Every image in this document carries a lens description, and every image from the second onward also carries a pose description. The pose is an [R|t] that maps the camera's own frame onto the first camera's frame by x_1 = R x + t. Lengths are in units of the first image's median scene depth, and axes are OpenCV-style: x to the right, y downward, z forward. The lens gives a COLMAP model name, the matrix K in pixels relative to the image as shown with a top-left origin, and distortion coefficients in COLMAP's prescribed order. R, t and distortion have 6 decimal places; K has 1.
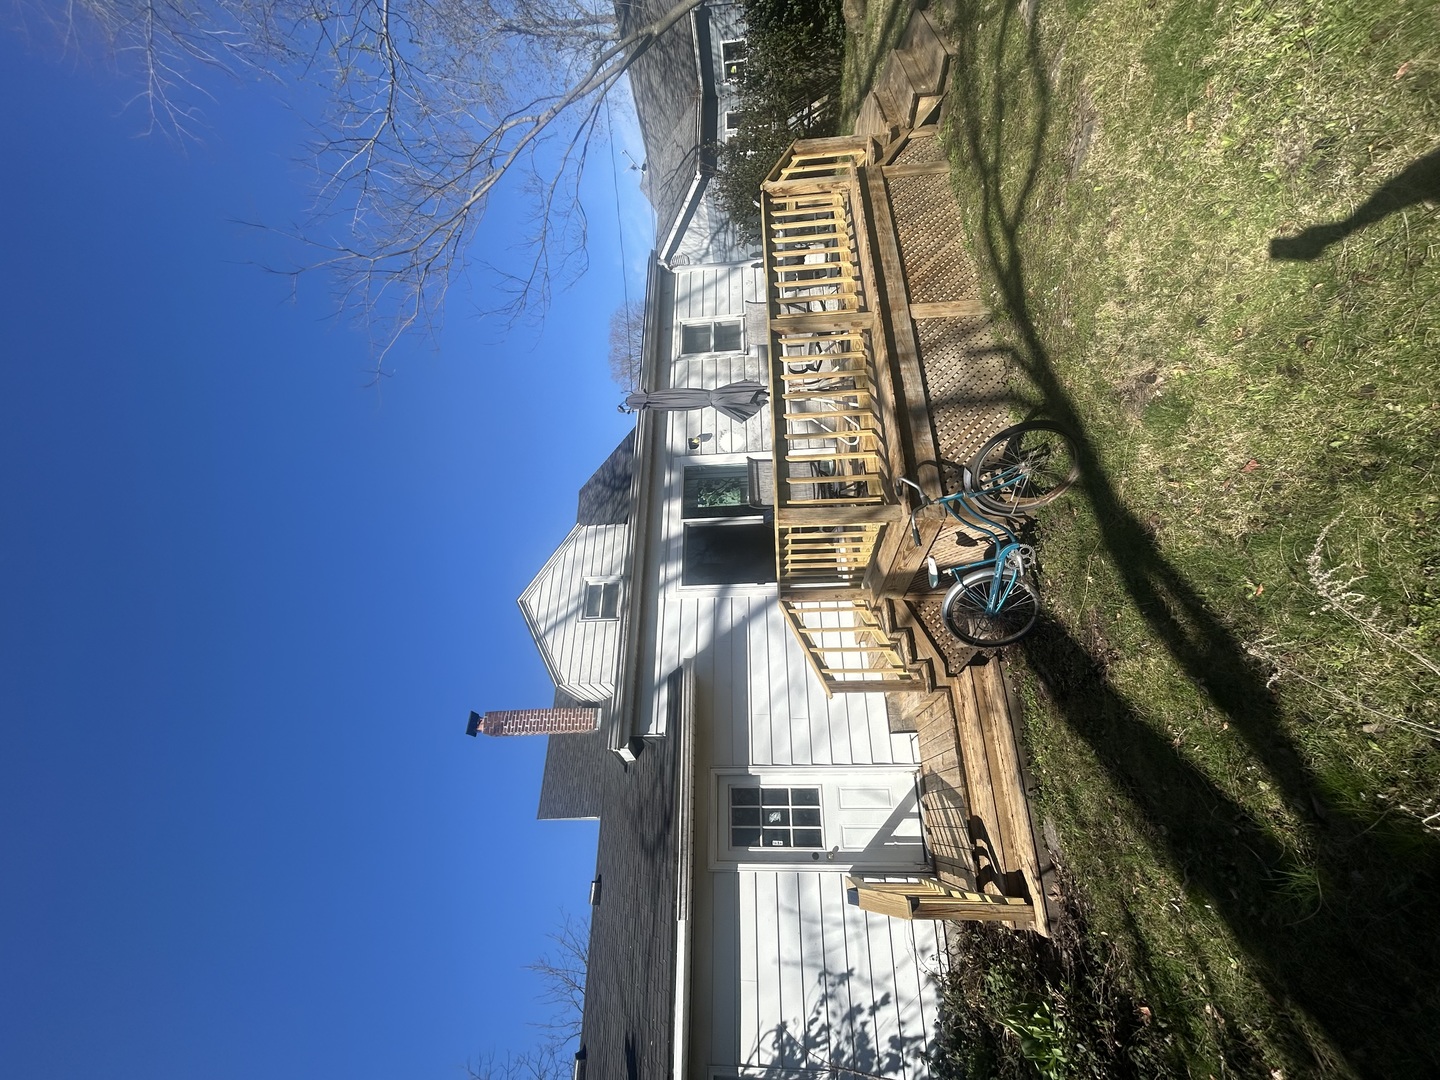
lens RADIAL K [[578.4, 0, 722.3], [0, 578.4, 531.4], [0, 0, 1]] dist [0.005901, -0.001428]
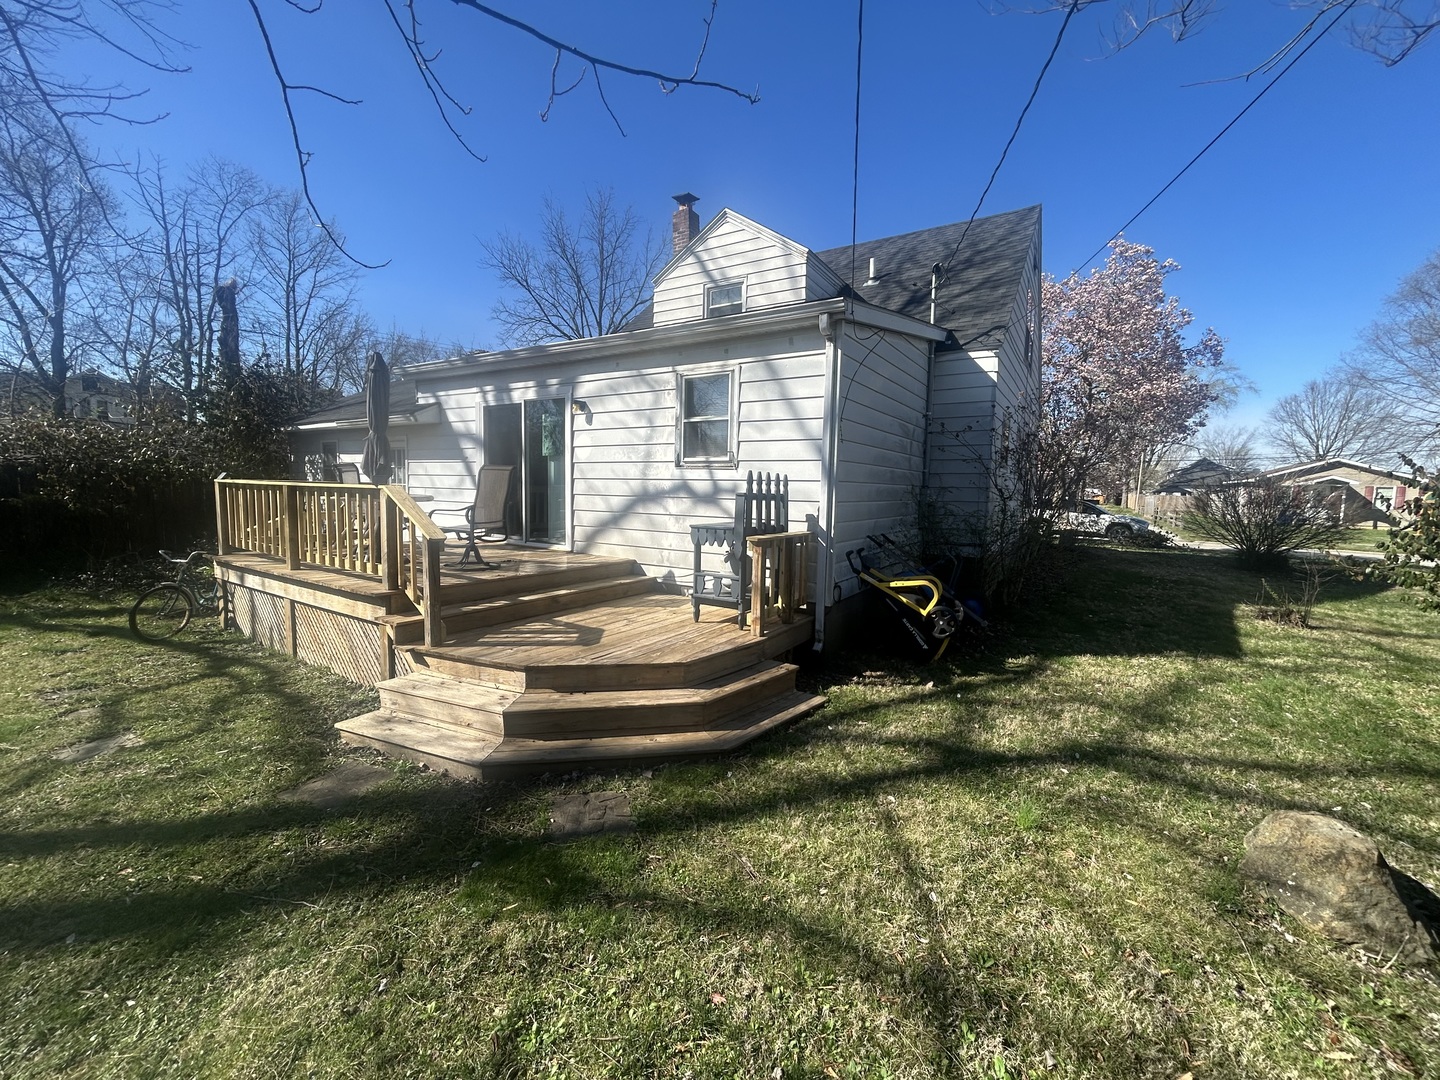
lens RADIAL K [[578.4, 0, 714.9], [0, 578.4, 538.2], [0, 0, 1]] dist [0.005901, -0.001428]
pose [[0.033076, 0.984188, 0.174009, 0.006275], [-0.528221, -0.130588, 0.839005, -1.121075], [0.848463, -0.119666, 0.515549, 0.692907]]
